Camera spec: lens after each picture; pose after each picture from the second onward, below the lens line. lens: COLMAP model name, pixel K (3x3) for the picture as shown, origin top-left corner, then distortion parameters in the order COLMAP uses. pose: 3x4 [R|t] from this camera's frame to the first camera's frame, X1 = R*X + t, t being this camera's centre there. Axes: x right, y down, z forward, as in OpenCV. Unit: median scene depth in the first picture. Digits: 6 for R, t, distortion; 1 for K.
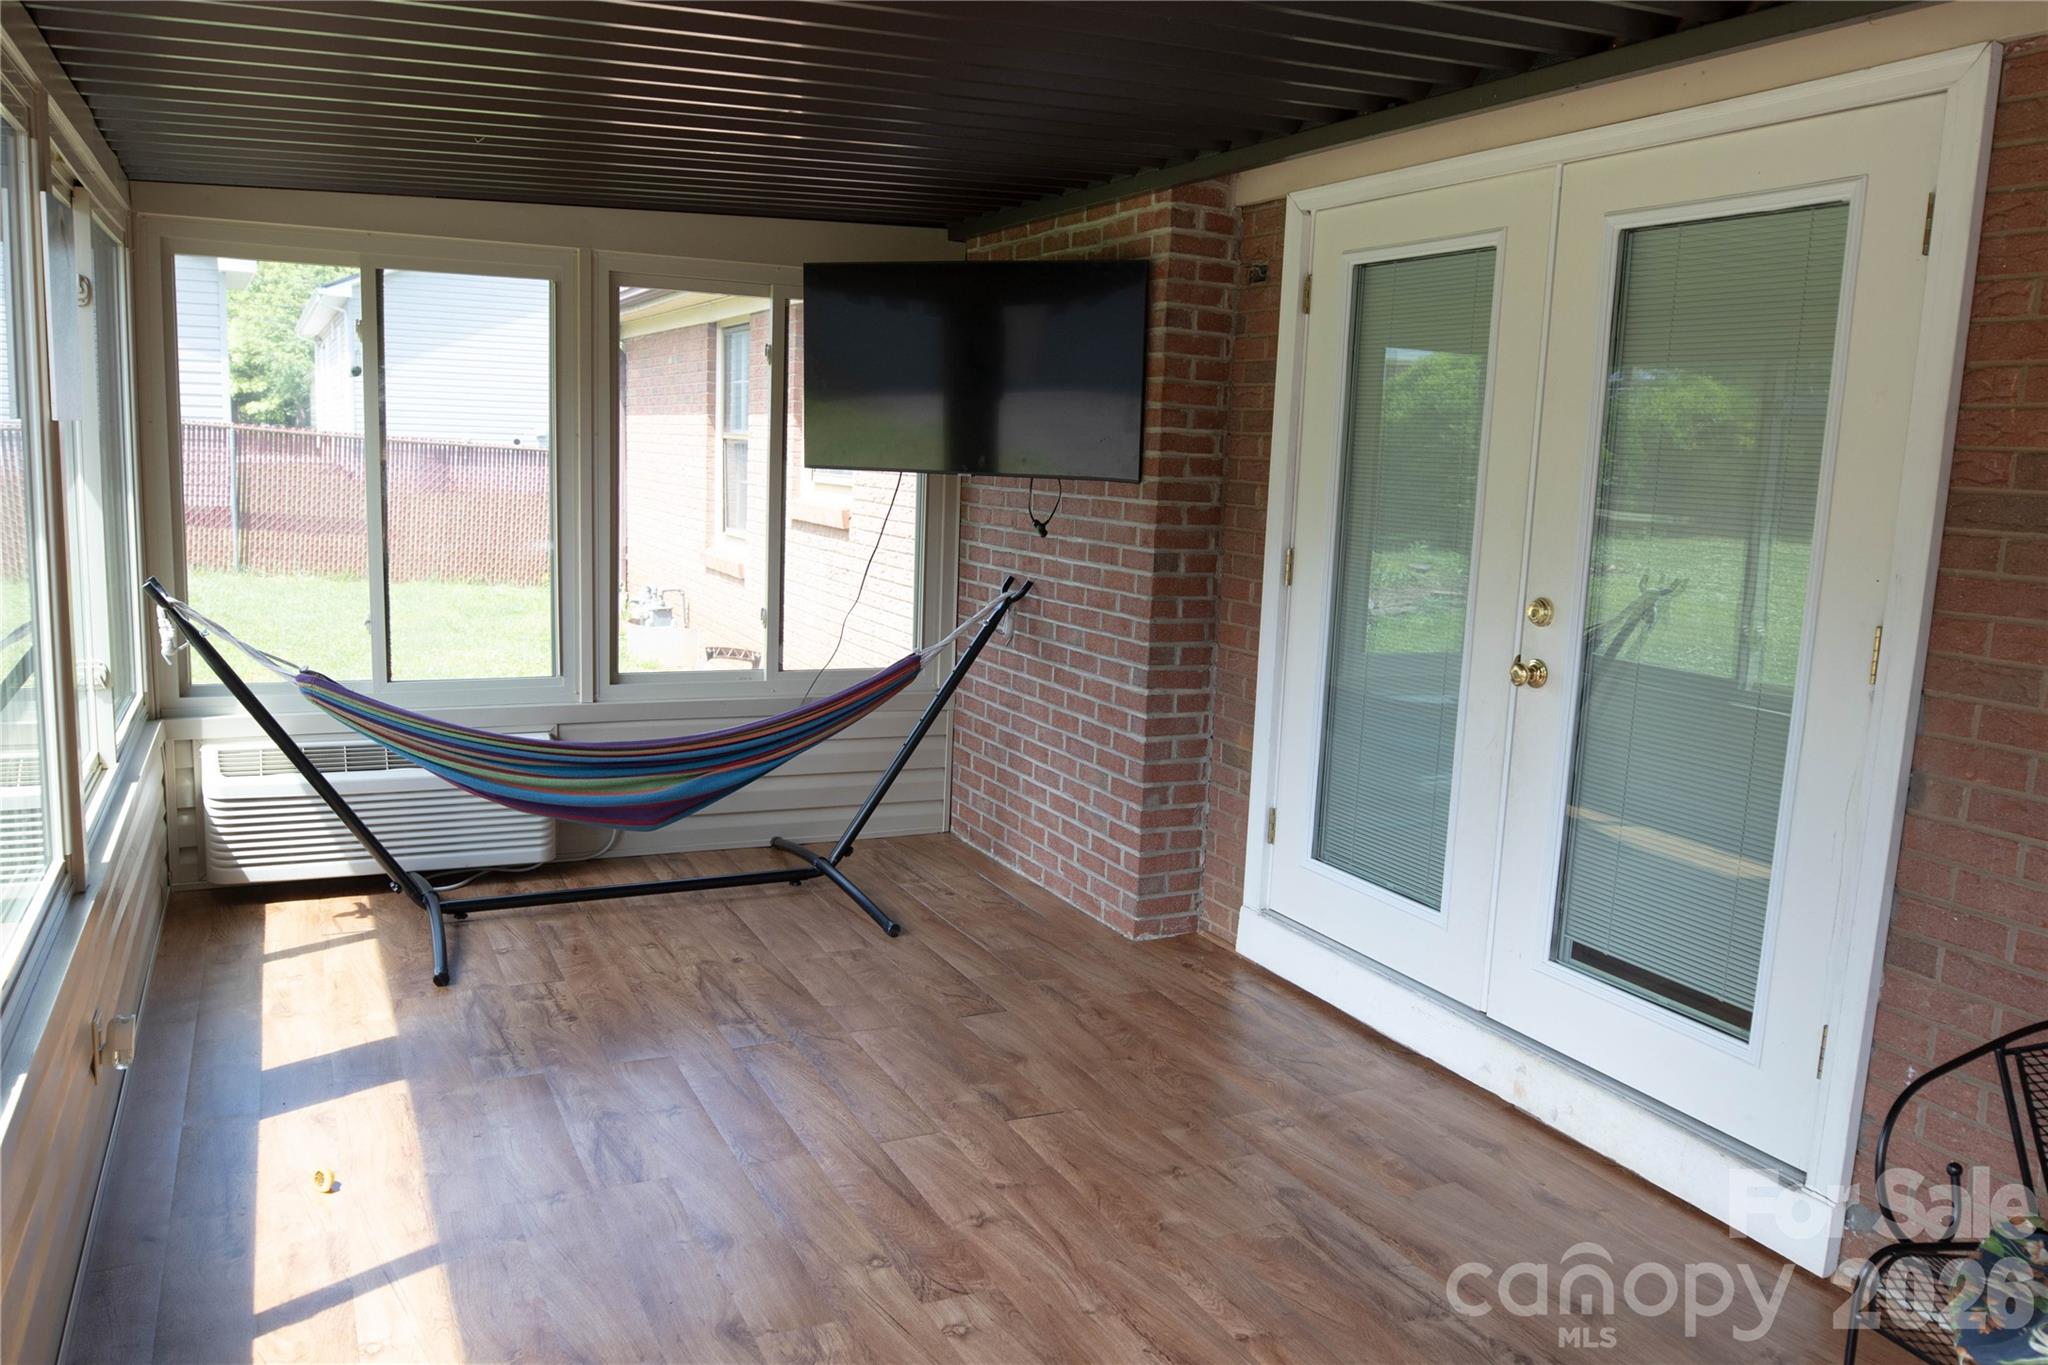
lens RADIAL K [[1531.0, 0, 1013.2], [0, 1531.0, 688.0], [0, 0, 1]] dist [-0.036578, 0.007848]
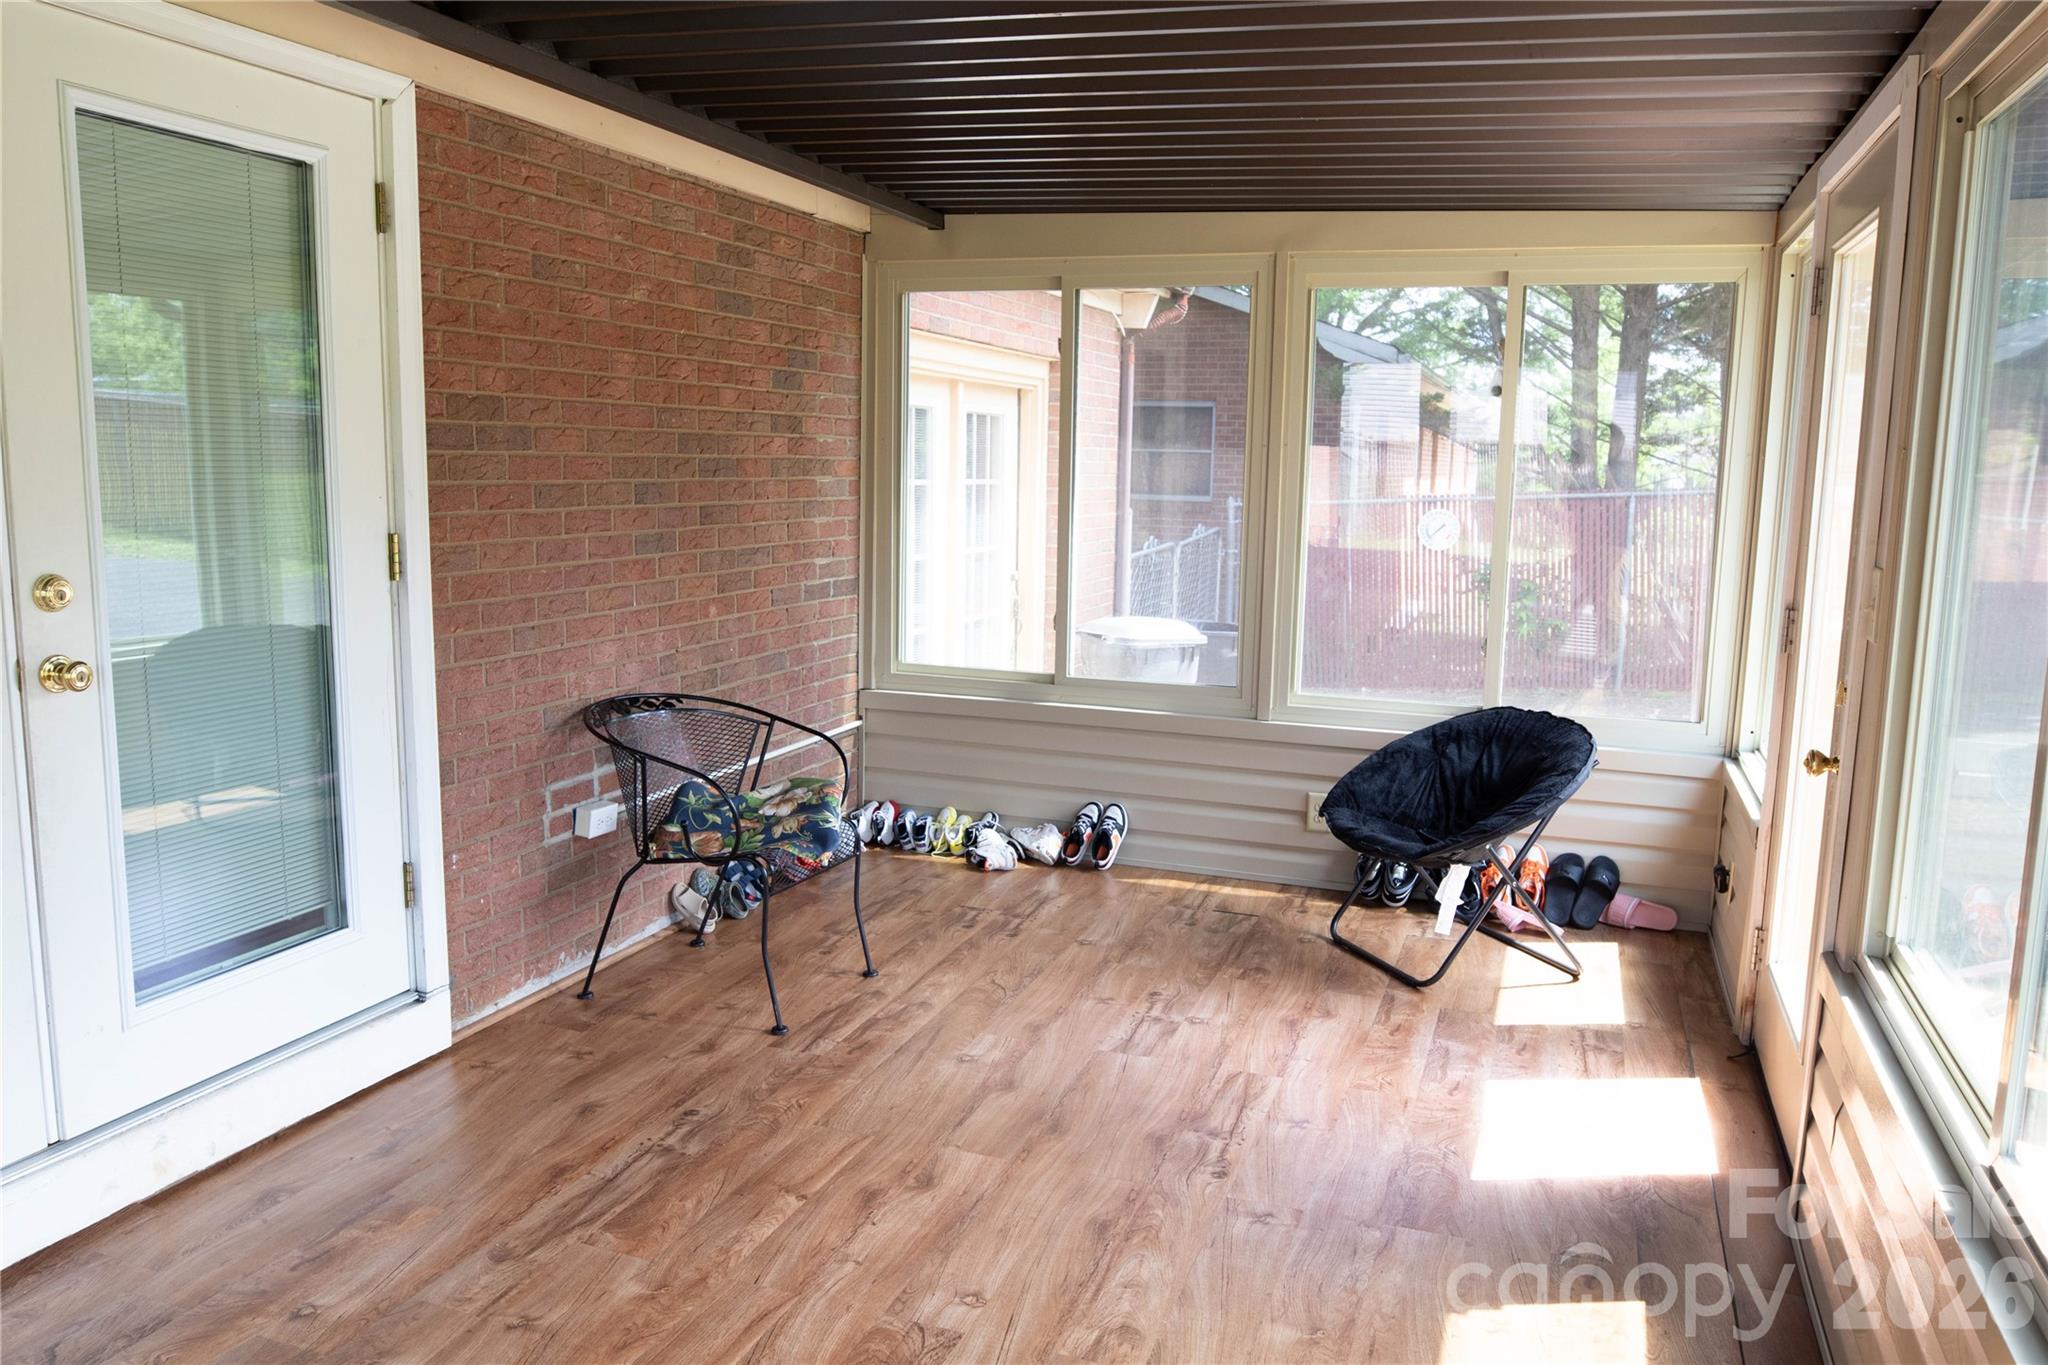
lens RADIAL K [[1531.0, 0, 1013.2], [0, 1531.0, 688.0], [0, 0, 1]] dist [-0.036578, 0.007848]
pose [[-0.695041, -0.155126, 0.702036, -0.609359], [0.068324, 0.957776, 0.279279, -0.211178], [-0.715716, 0.242076, -0.655095, 1.348241]]
